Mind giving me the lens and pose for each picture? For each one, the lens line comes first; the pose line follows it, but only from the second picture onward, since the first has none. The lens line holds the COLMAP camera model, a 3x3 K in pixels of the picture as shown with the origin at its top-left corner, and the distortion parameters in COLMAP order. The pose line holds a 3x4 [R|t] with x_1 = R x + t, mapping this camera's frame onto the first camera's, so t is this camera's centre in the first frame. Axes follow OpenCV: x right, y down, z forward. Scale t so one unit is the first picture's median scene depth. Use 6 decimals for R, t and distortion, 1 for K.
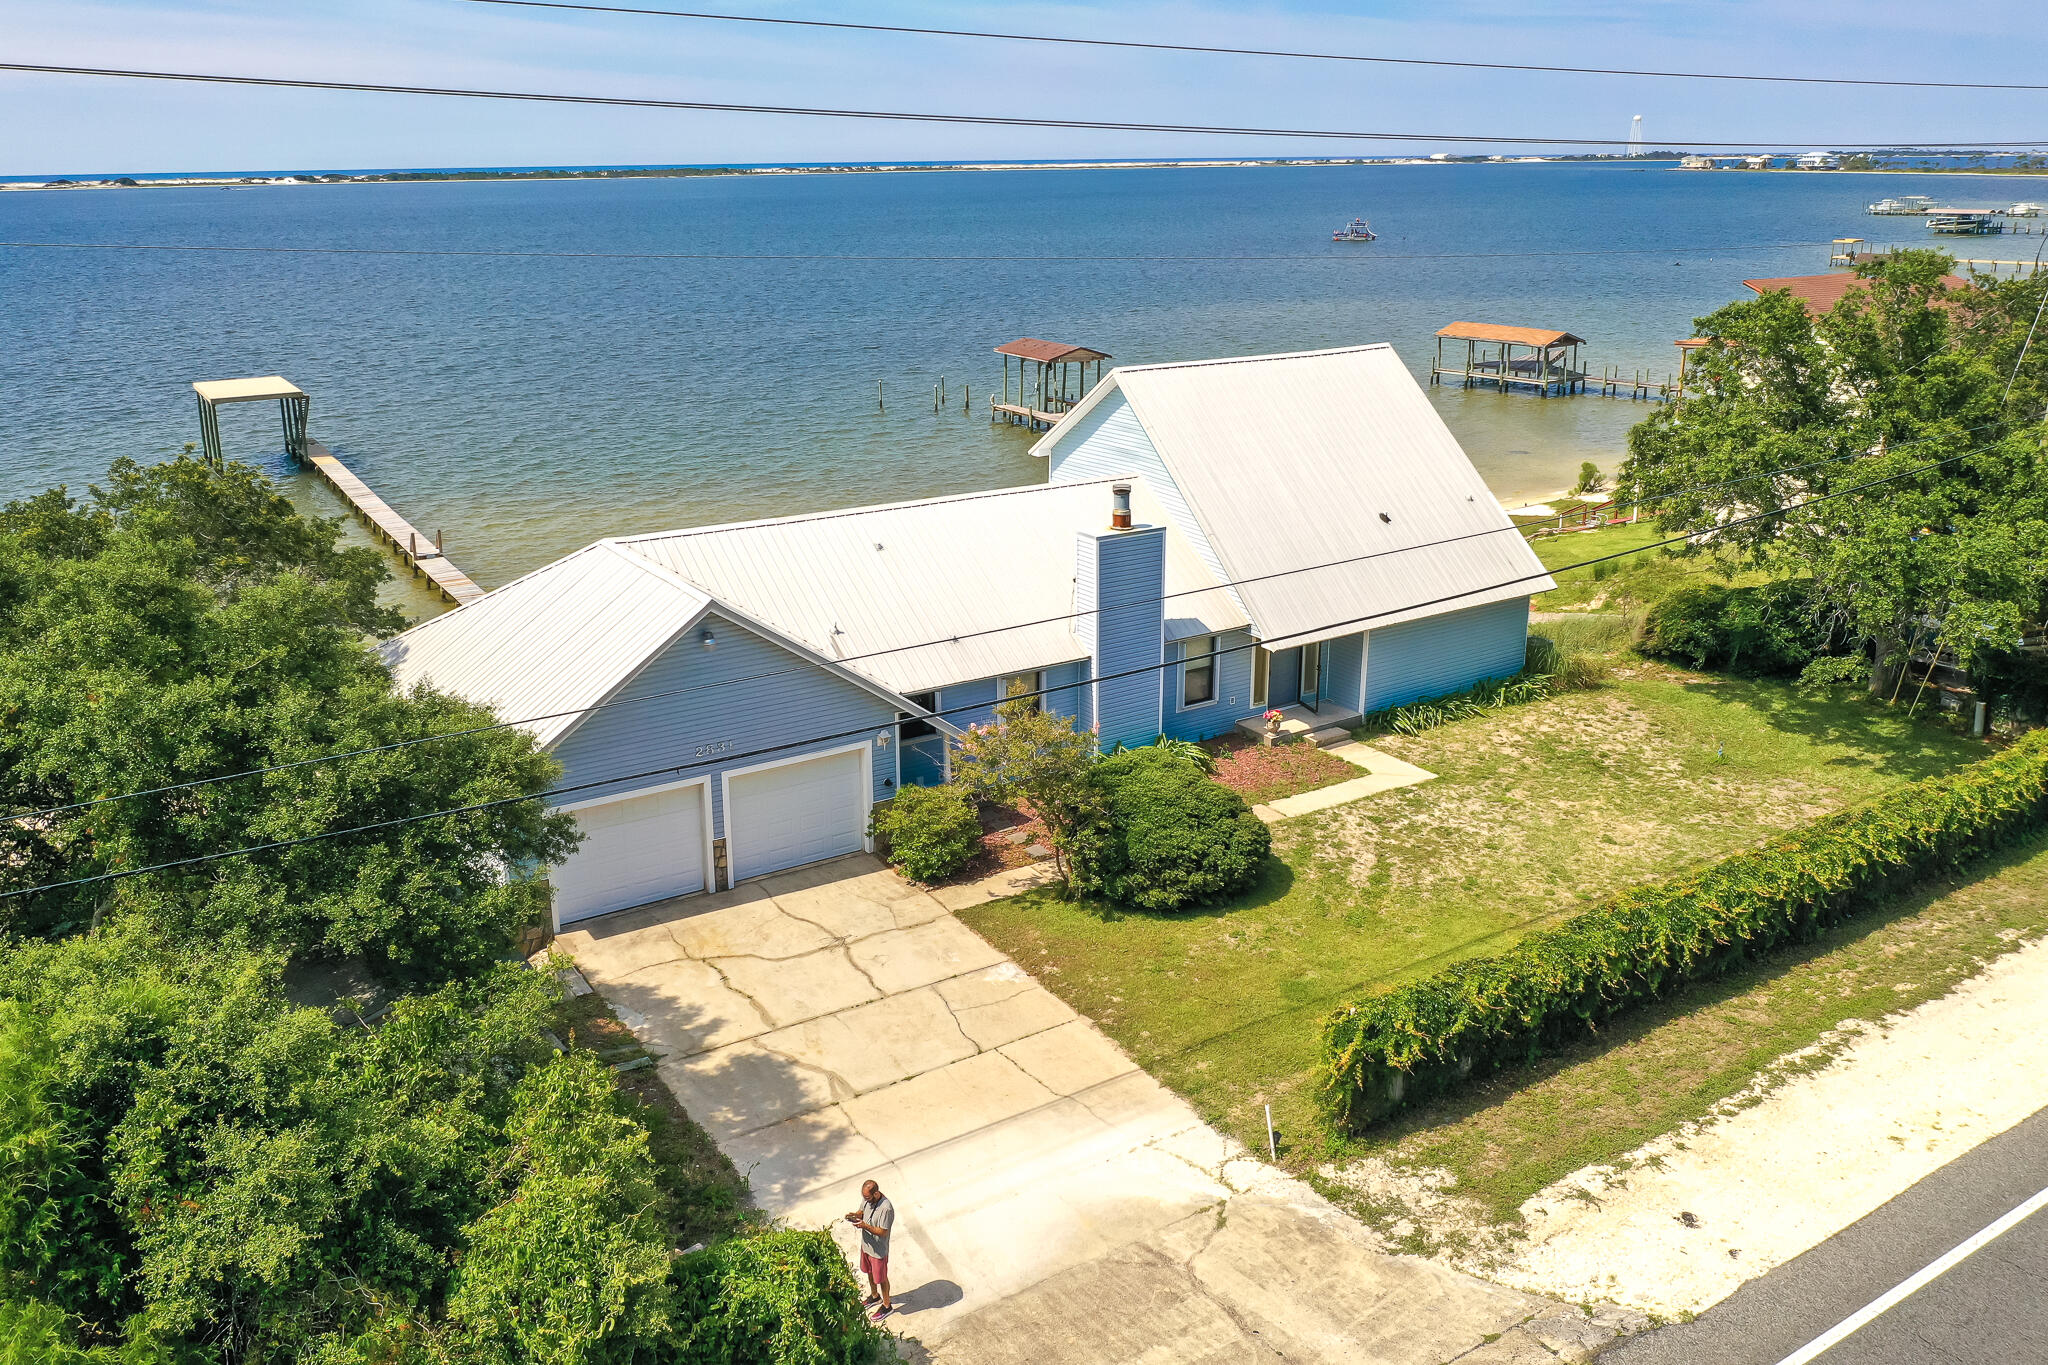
lens RADIAL K [[1629.7, 0, 969.5], [0, 1629.7, 641.3], [0, 0, 1]] dist [-0.011160, -0.000717]
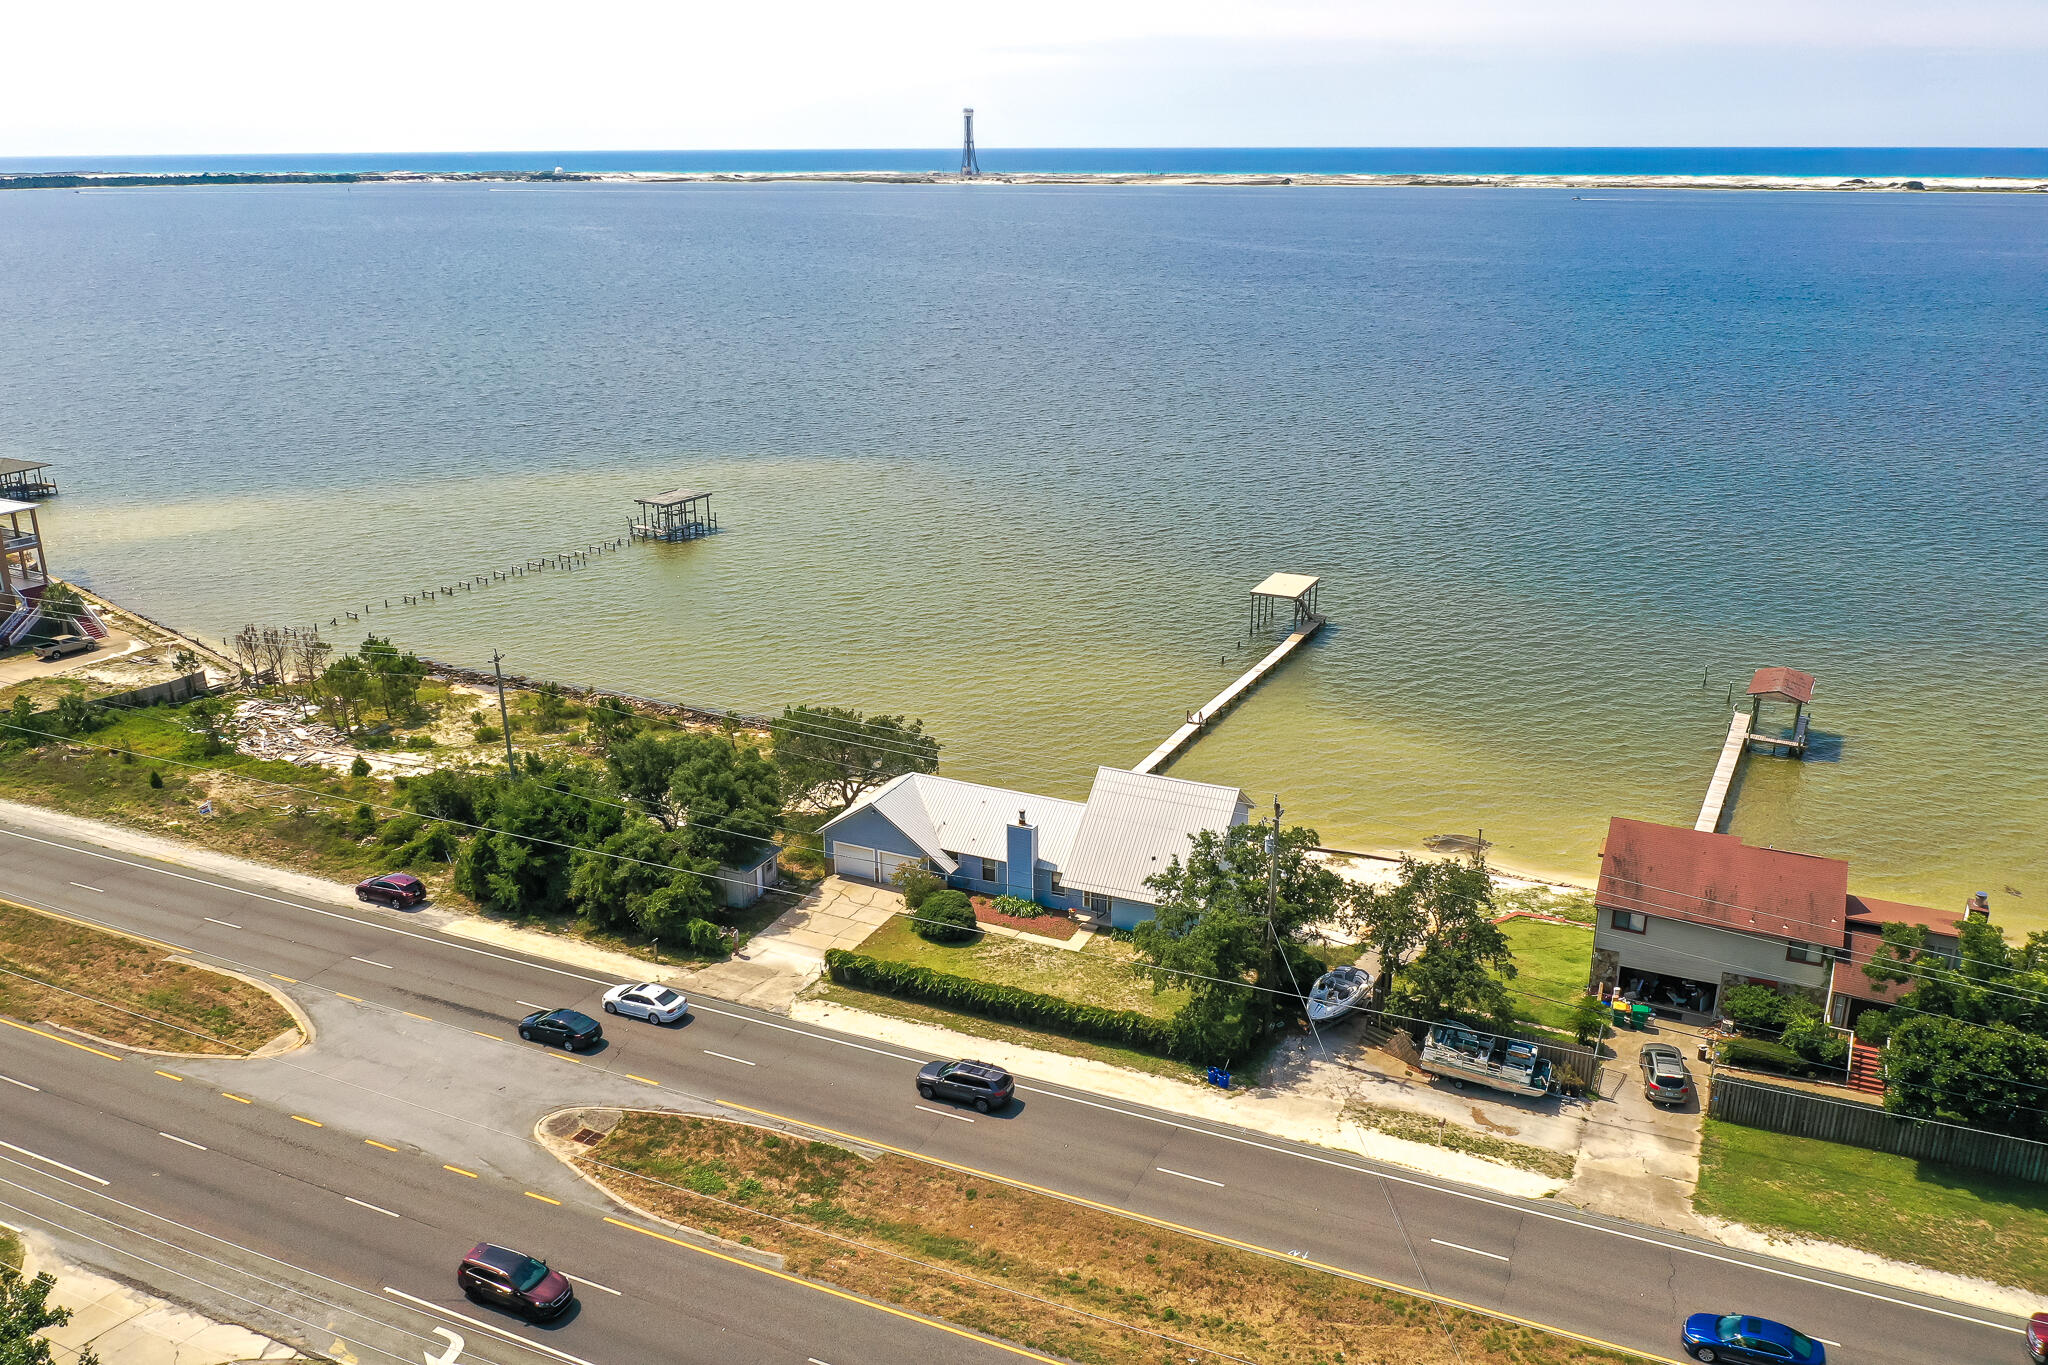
lens RADIAL K [[1600.5, 0, 1024.0], [0, 1600.5, 682.5], [0, 0, 1]] dist [-0.012673, -0.000761]
pose [[0.549813, 0.276398, -0.788232, 2.586867], [-0.240136, 0.956131, 0.167772, -0.899920], [0.800025, 0.097040, 0.592067, -0.806398]]
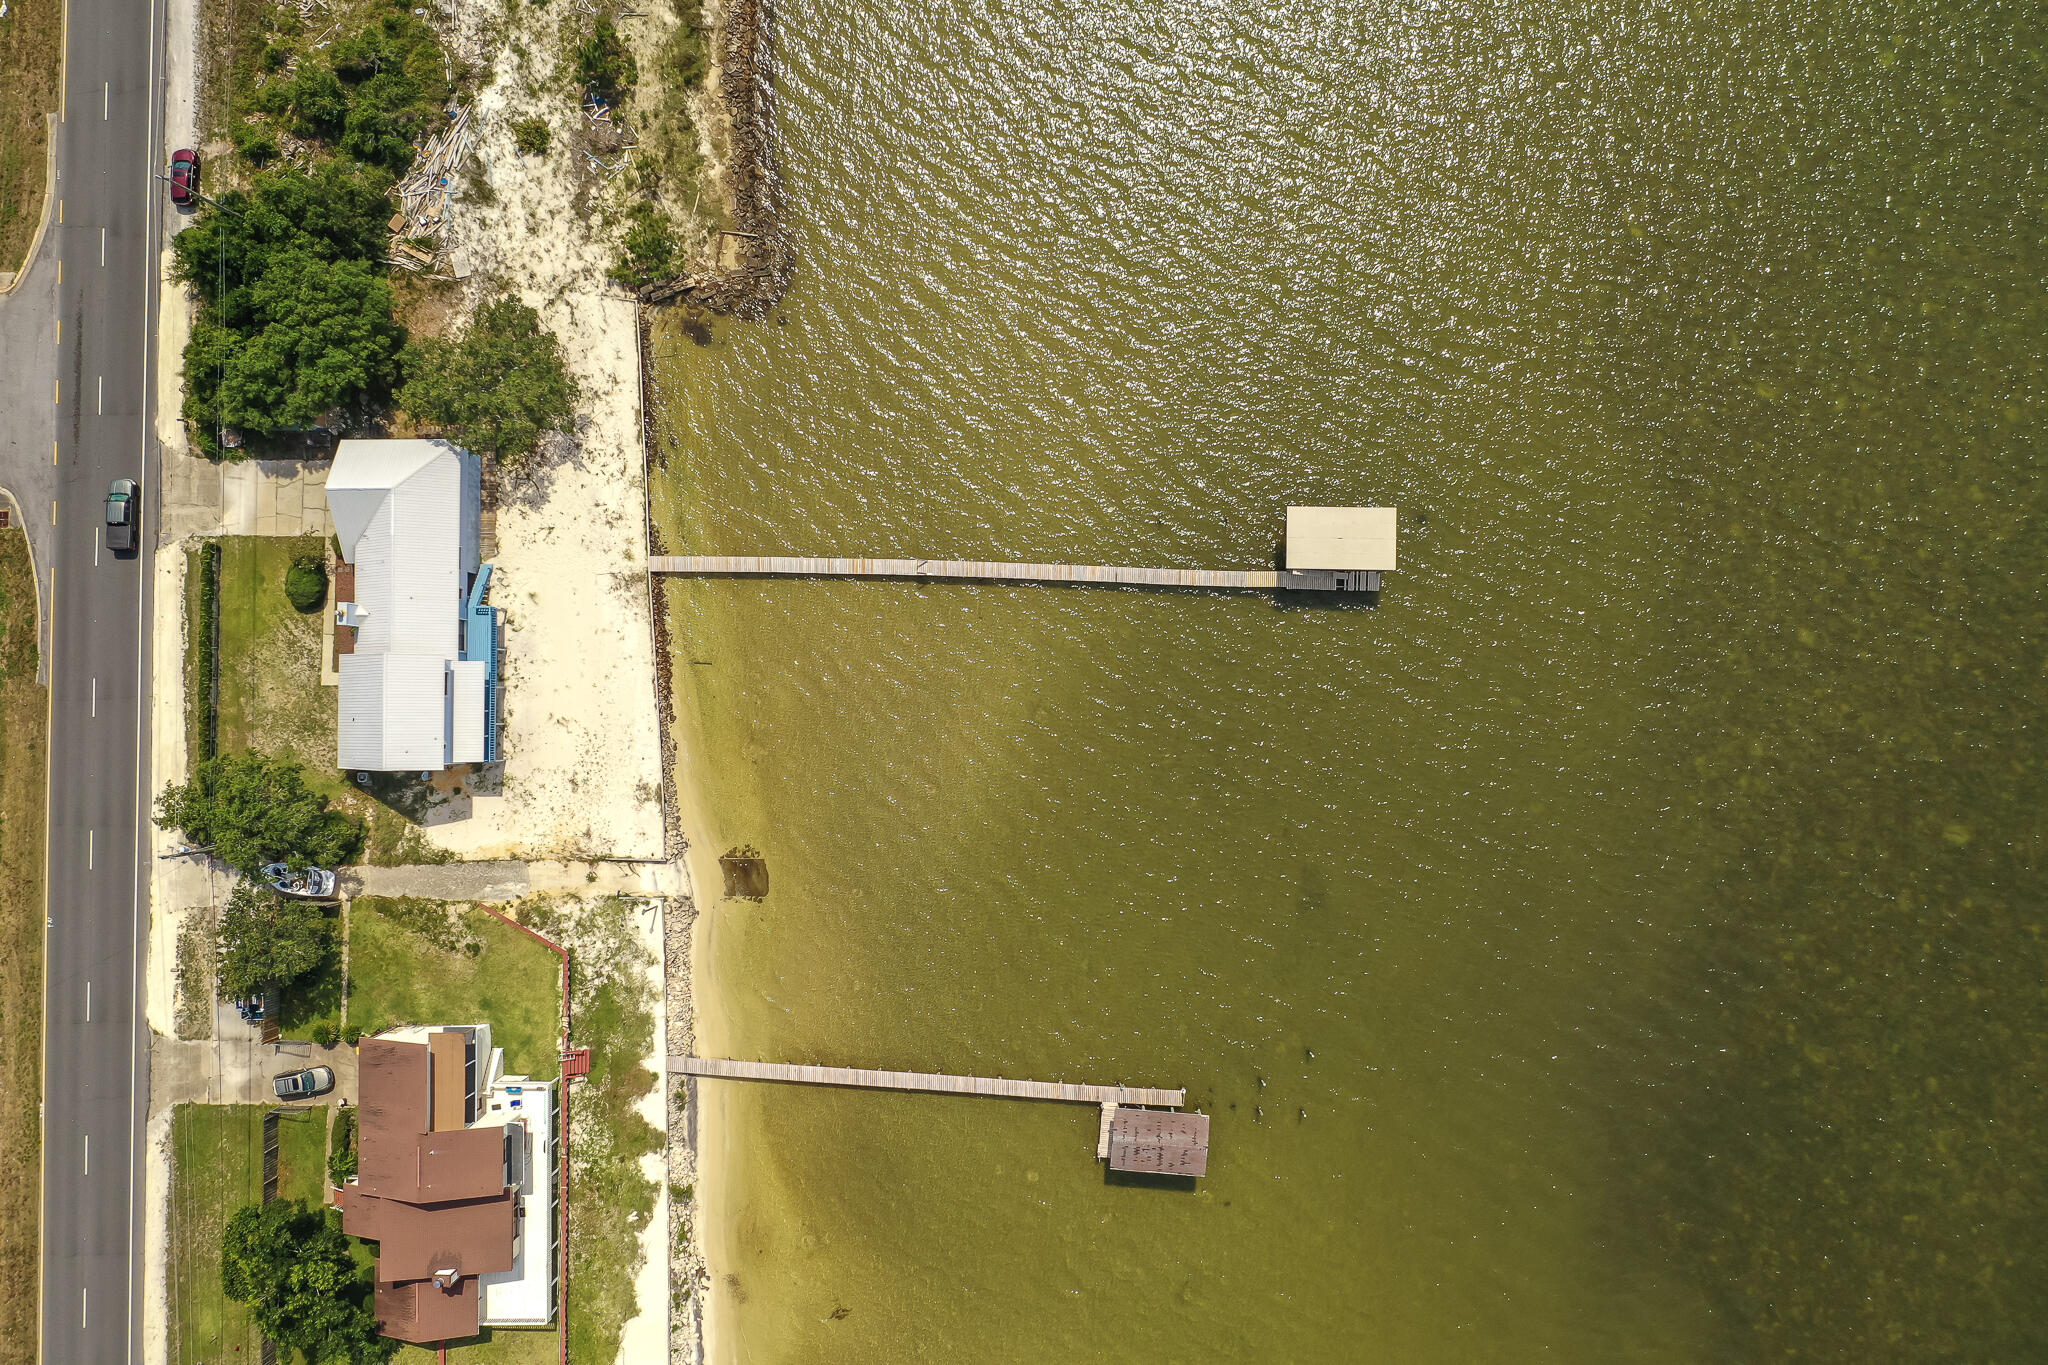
lens RADIAL K [[1600.5, 0, 1024.0], [0, 1600.5, 682.5], [0, 0, 1]] dist [-0.012673, -0.000761]
pose [[-0.523545, 0.851943, 0.009696, -0.713034], [-0.209448, -0.139726, 0.967785, -4.512480], [0.825852, 0.504649, 0.251591, 1.653203]]
